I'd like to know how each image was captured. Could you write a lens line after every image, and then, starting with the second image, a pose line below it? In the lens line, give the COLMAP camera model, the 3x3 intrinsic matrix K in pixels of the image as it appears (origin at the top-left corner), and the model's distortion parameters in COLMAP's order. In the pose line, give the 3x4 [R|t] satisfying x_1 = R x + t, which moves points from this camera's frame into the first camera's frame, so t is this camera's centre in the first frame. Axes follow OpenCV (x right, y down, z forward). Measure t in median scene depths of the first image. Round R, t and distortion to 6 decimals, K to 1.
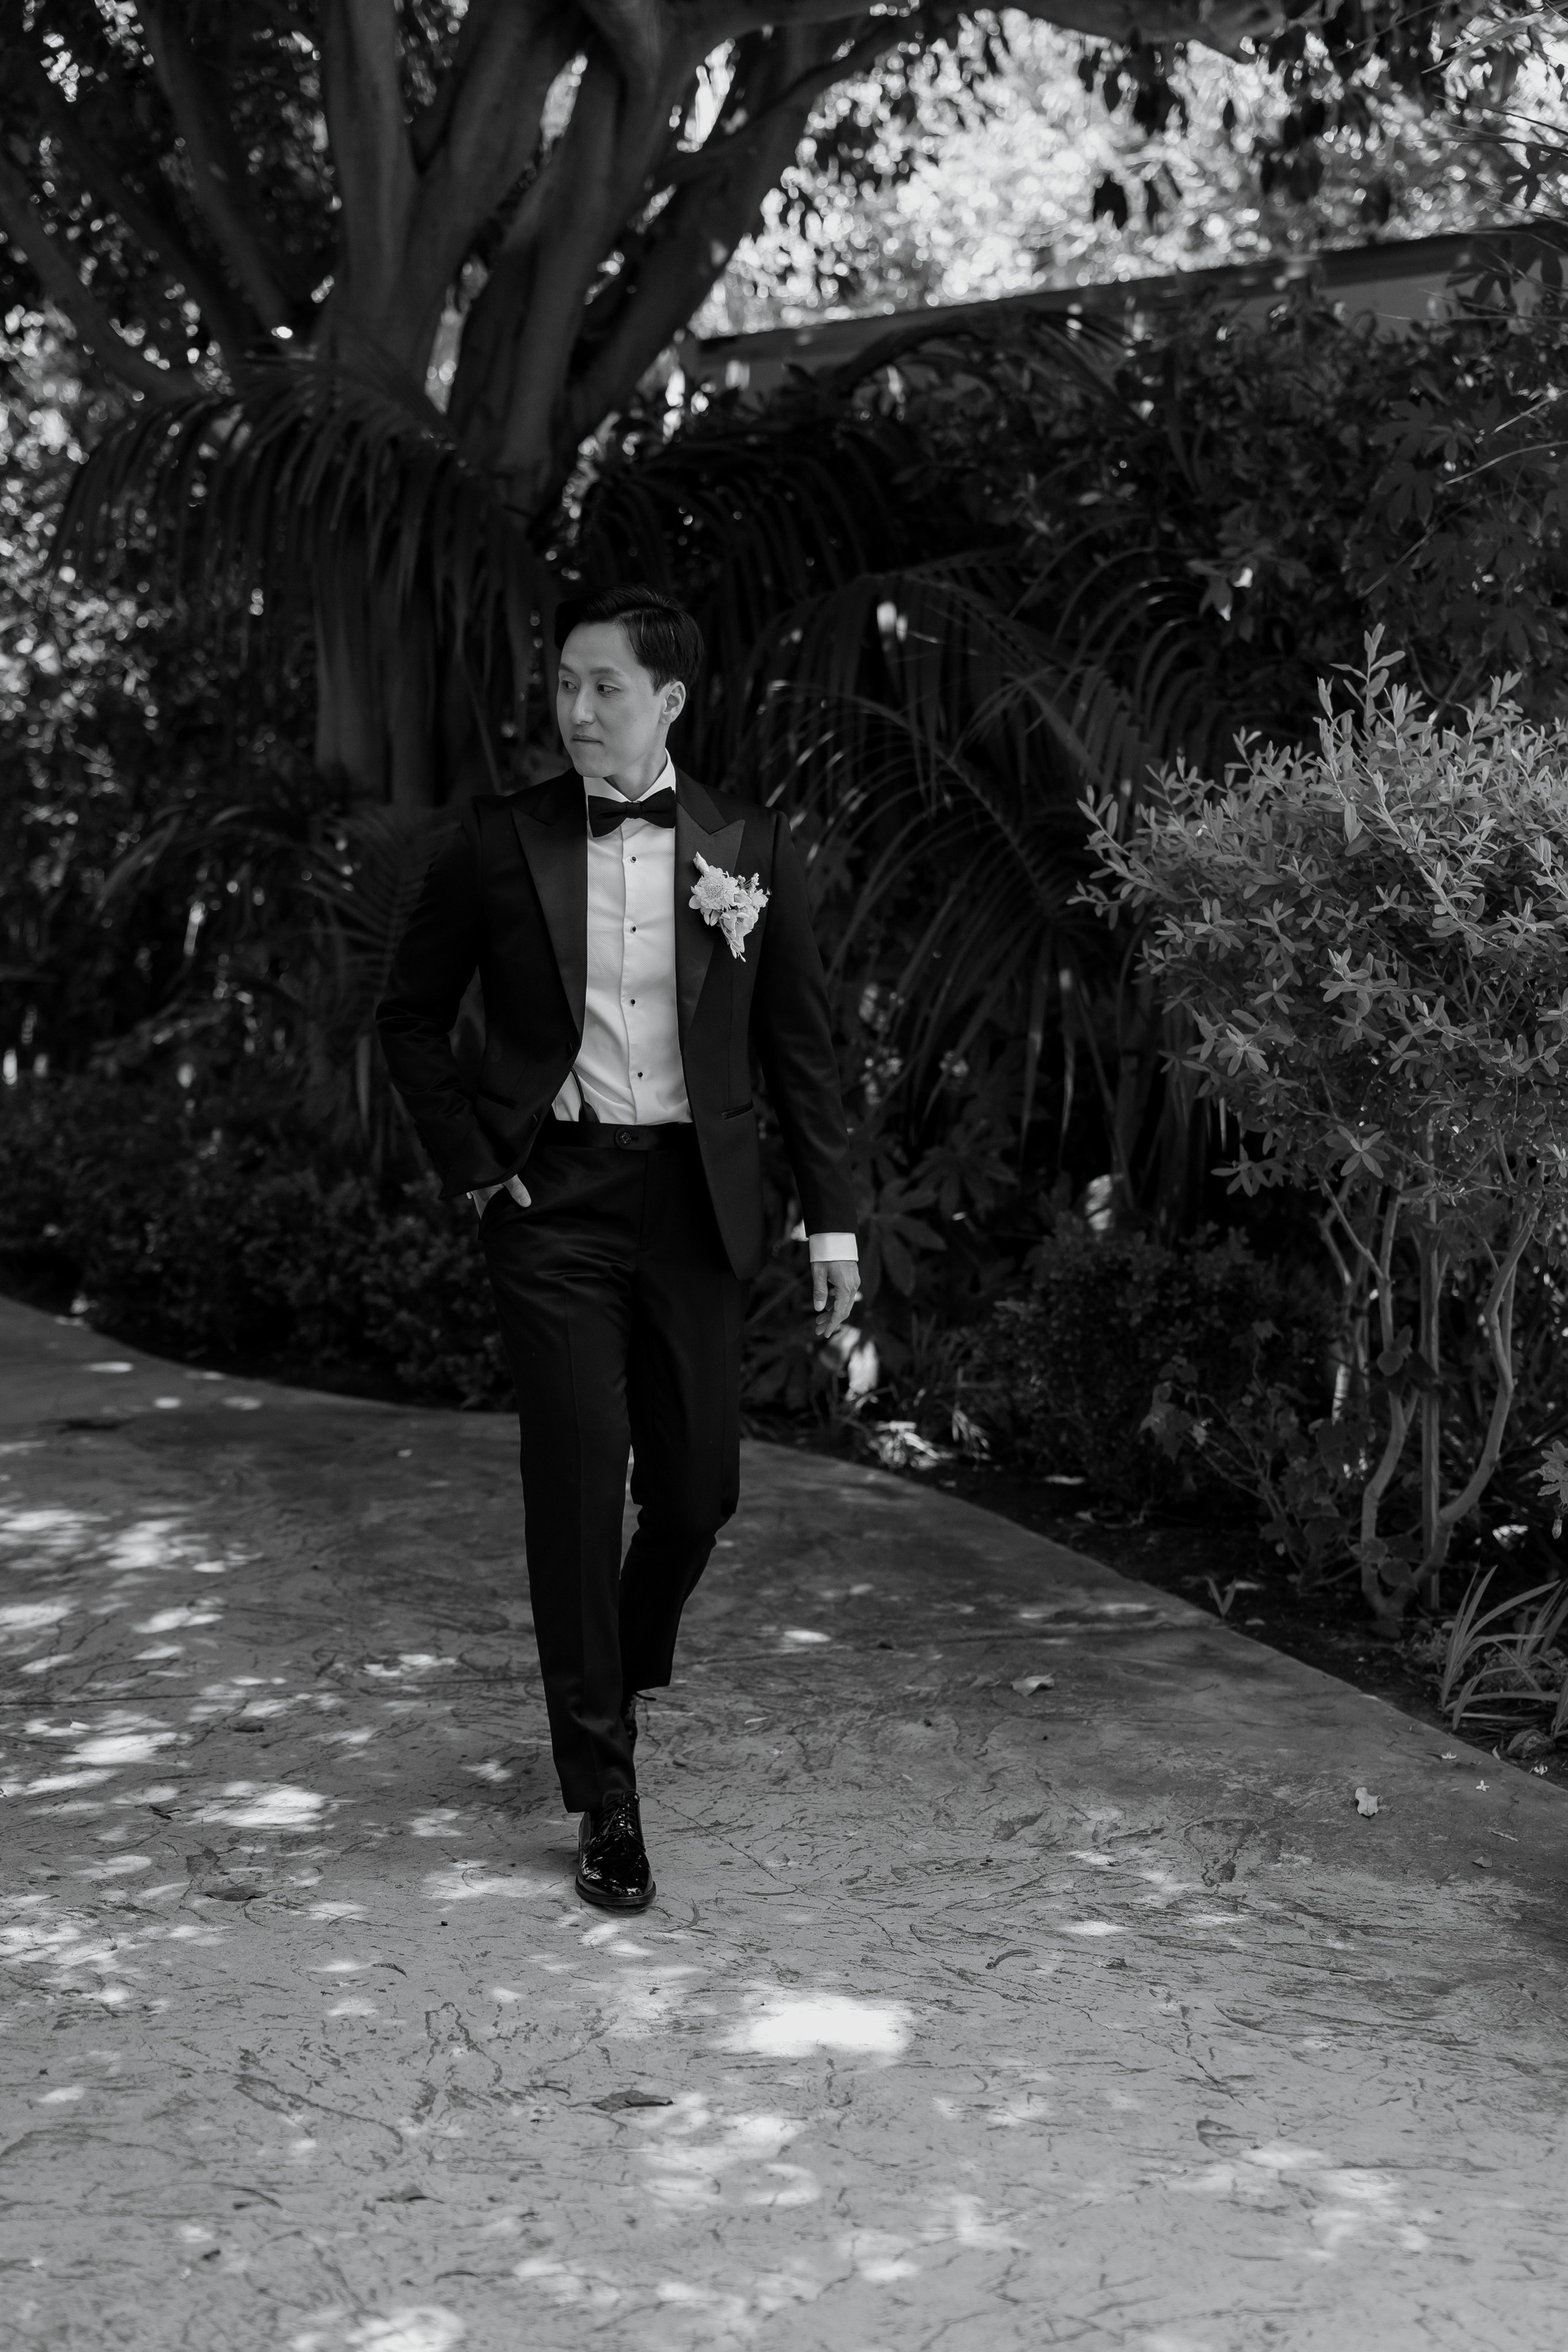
lens RADIAL K [[3373.9, 0, 792.9], [0, 3373.9, 1167.6], [0, 0, 1]] dist [0.211844, 0.000000]
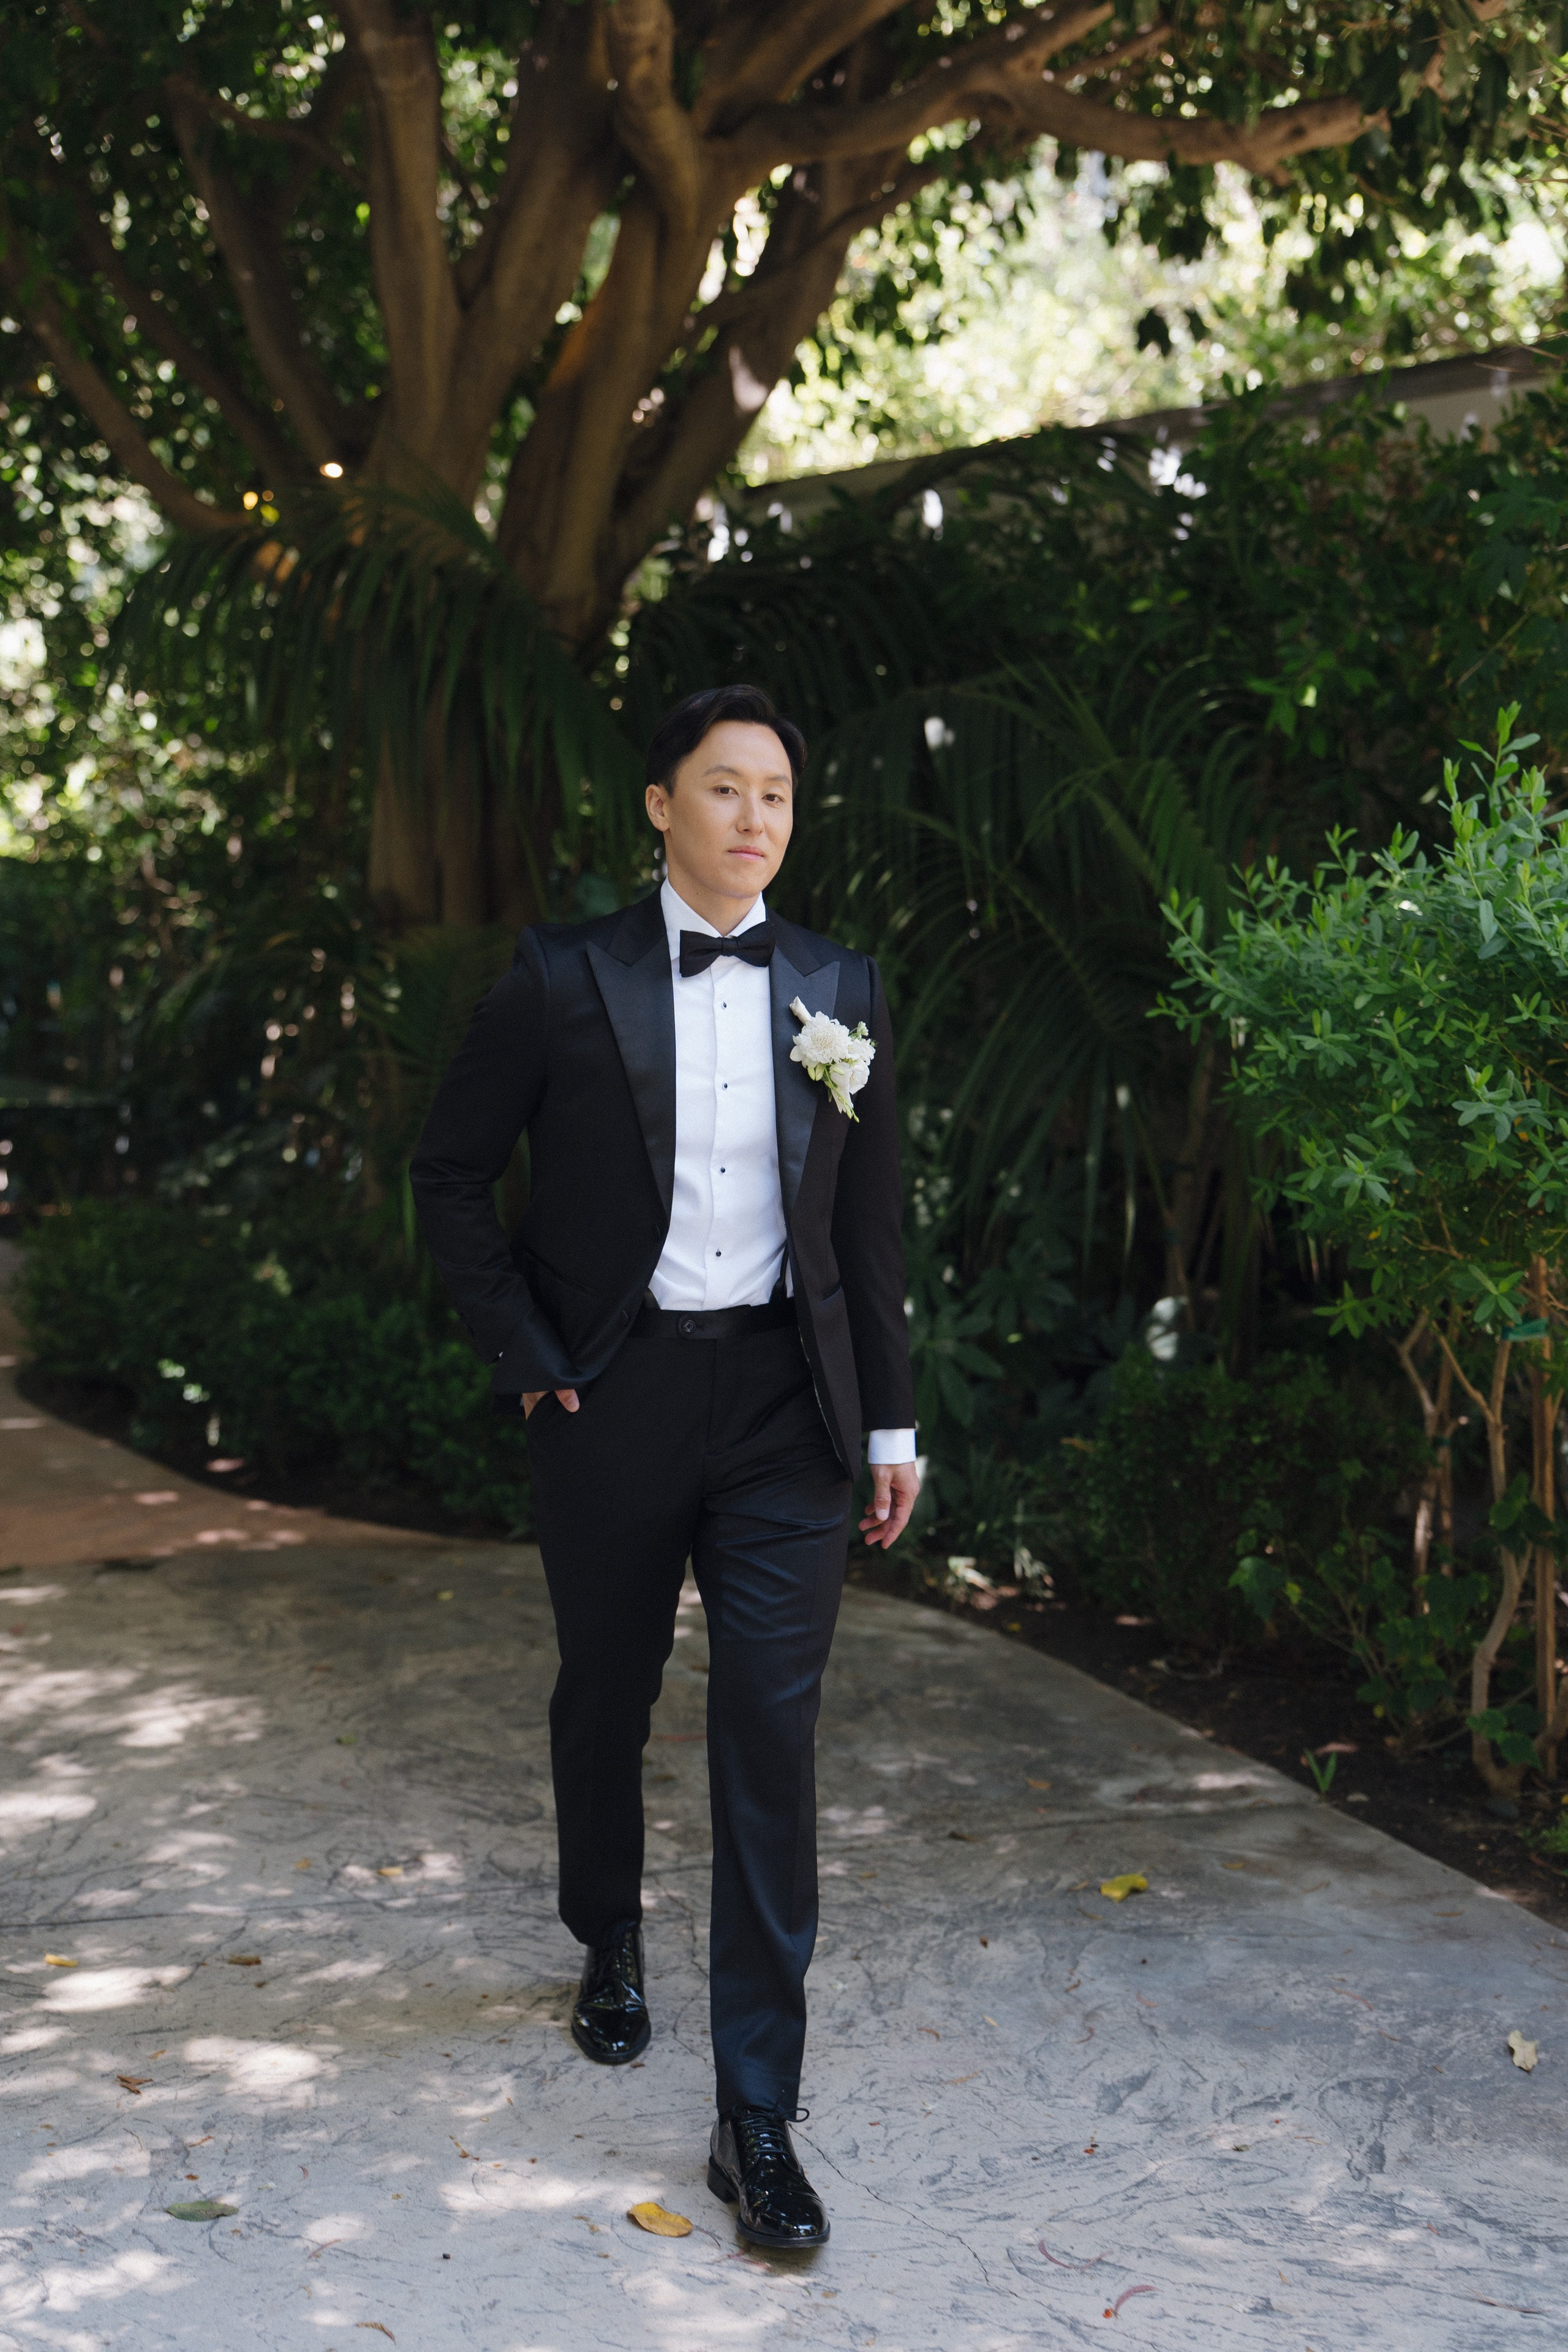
lens RADIAL K [[2988.1, 0, 791.5], [0, 2988.1, 1192.7], [0, 0, 1]] dist [0.104622, 0.000000]
pose [[0.999834, -0.011288, -0.014329, -0.003438], [0.010988, 0.999723, -0.020823, -0.015008], [0.014561, 0.020662, 0.999680, 0.190826]]
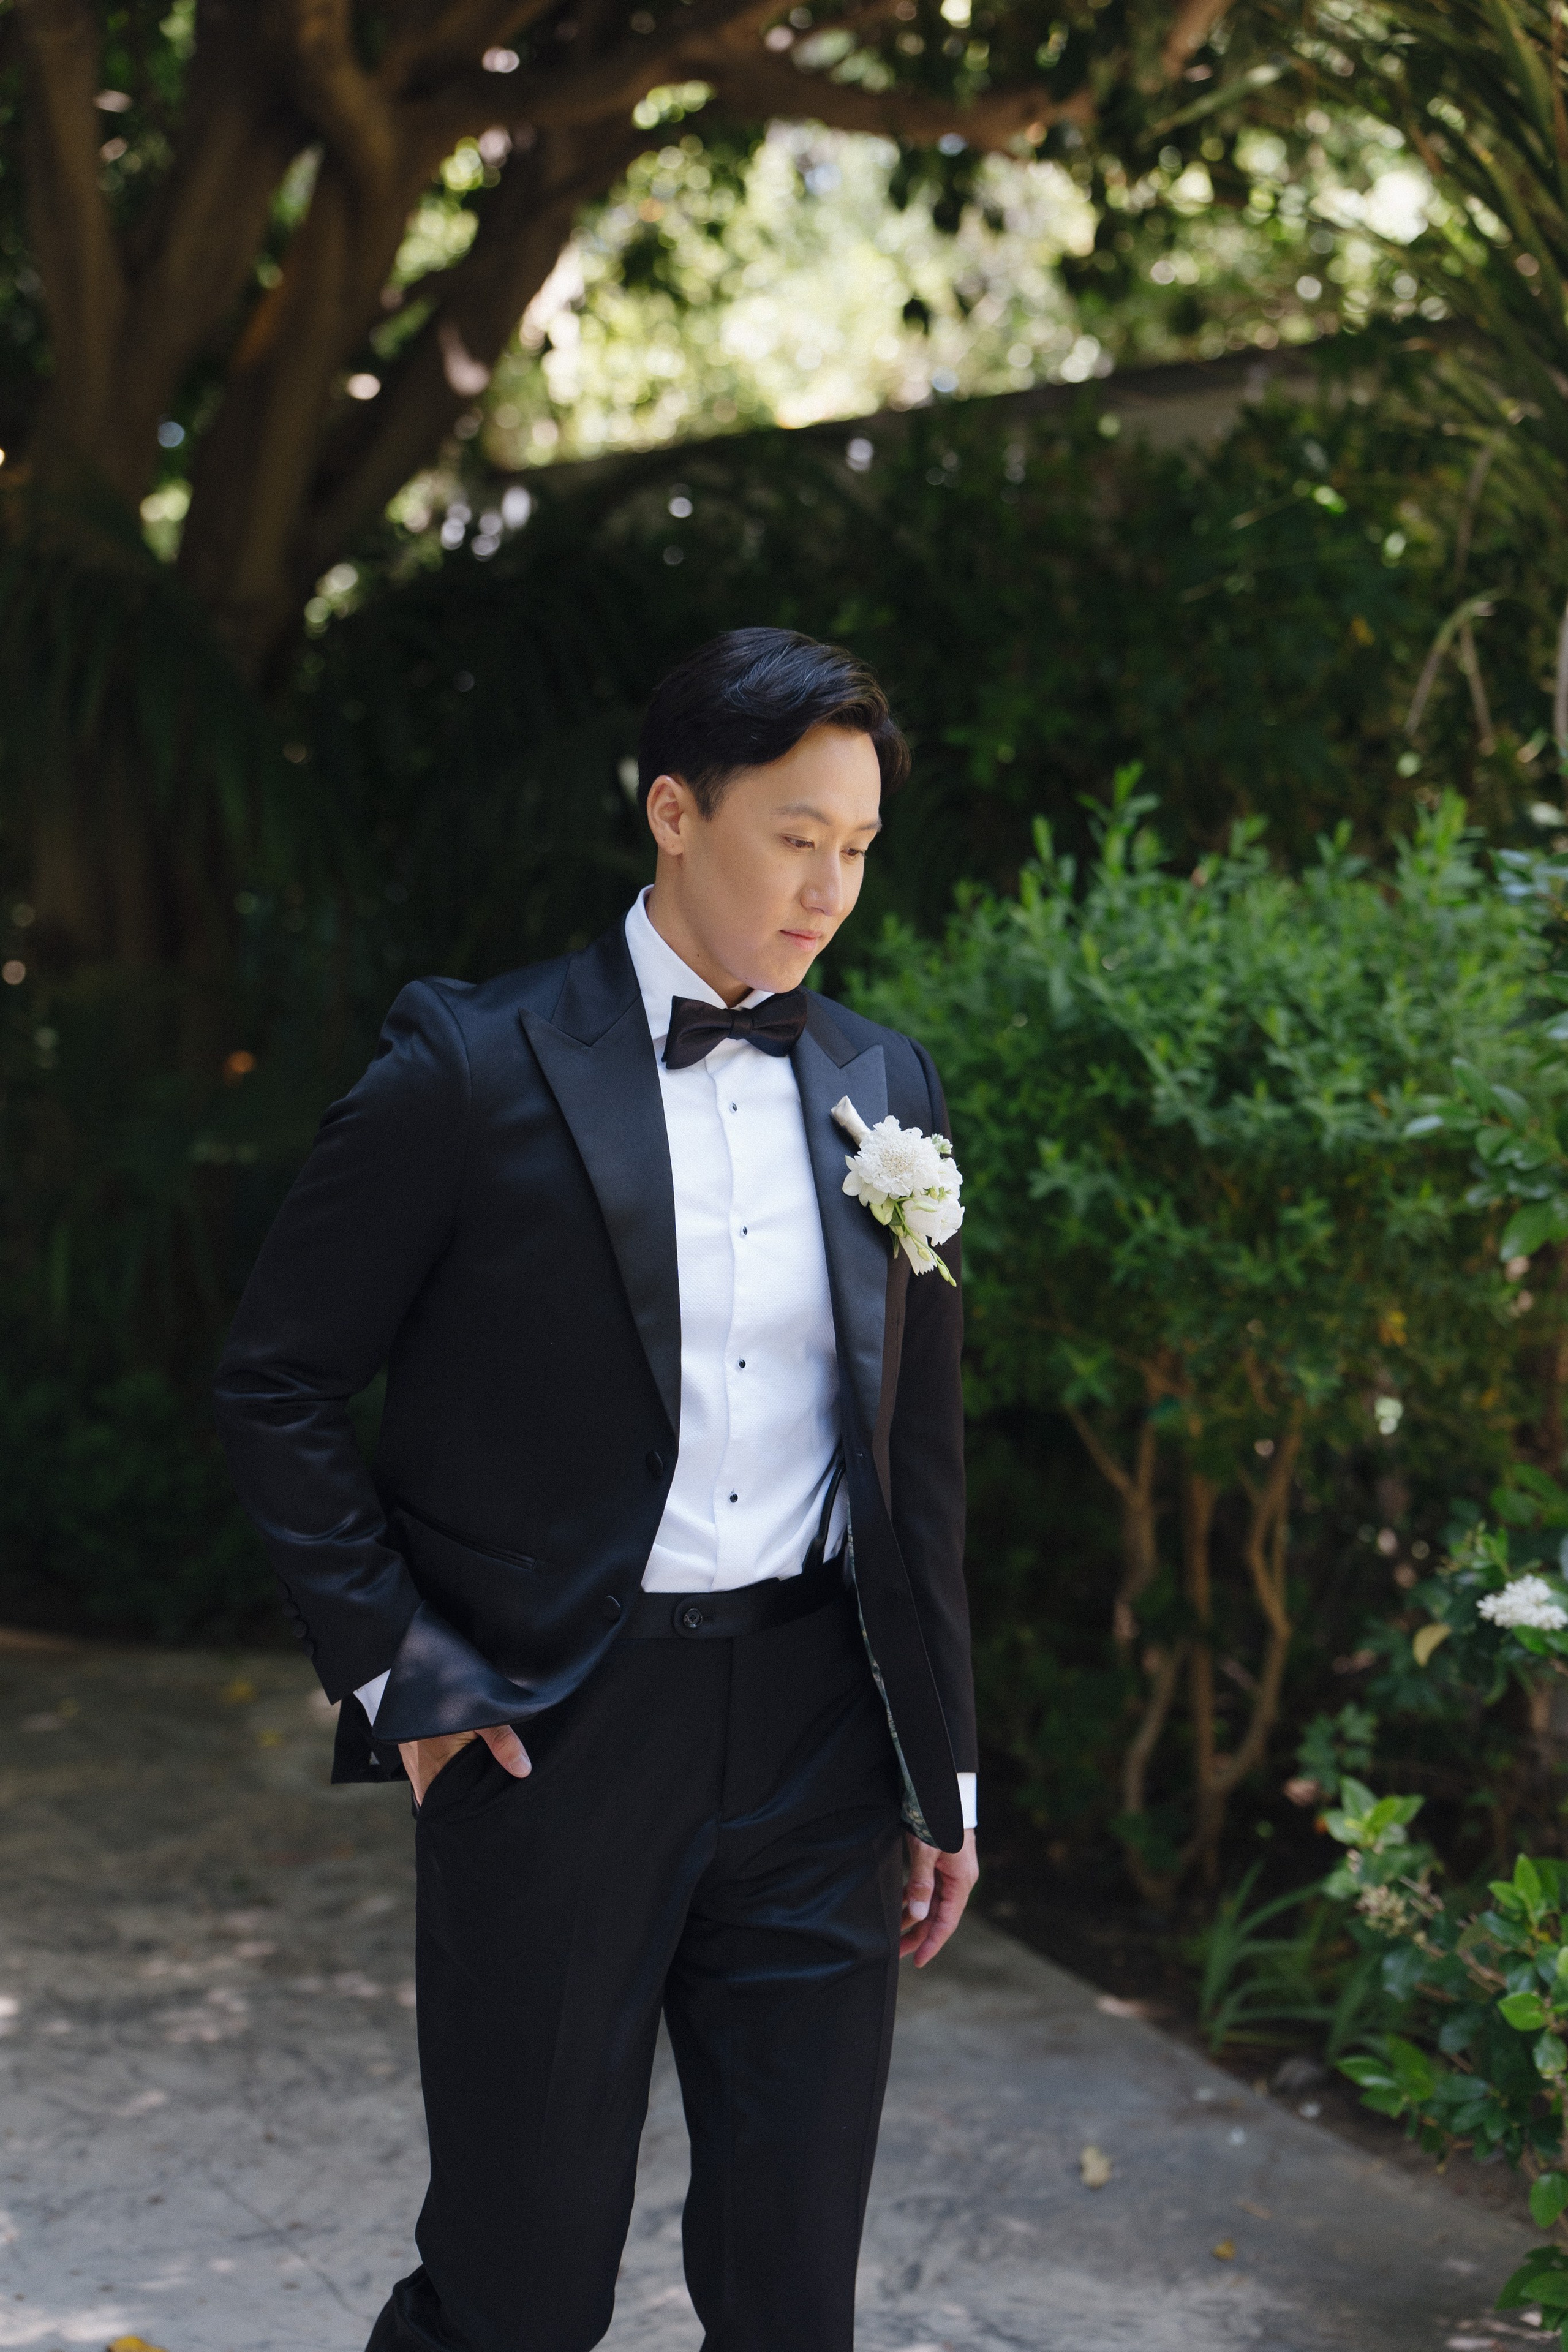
lens RADIAL K [[3427.6, 0, 779.8], [0, 3427.6, 1160.4], [0, 0, 1]] dist [0.199342, 0.000000]
pose [[0.999571, -0.011591, 0.026884, 0.060440], [0.012802, 0.998890, -0.045326, -0.017882], [-0.026328, 0.045651, 0.998610, 0.122228]]
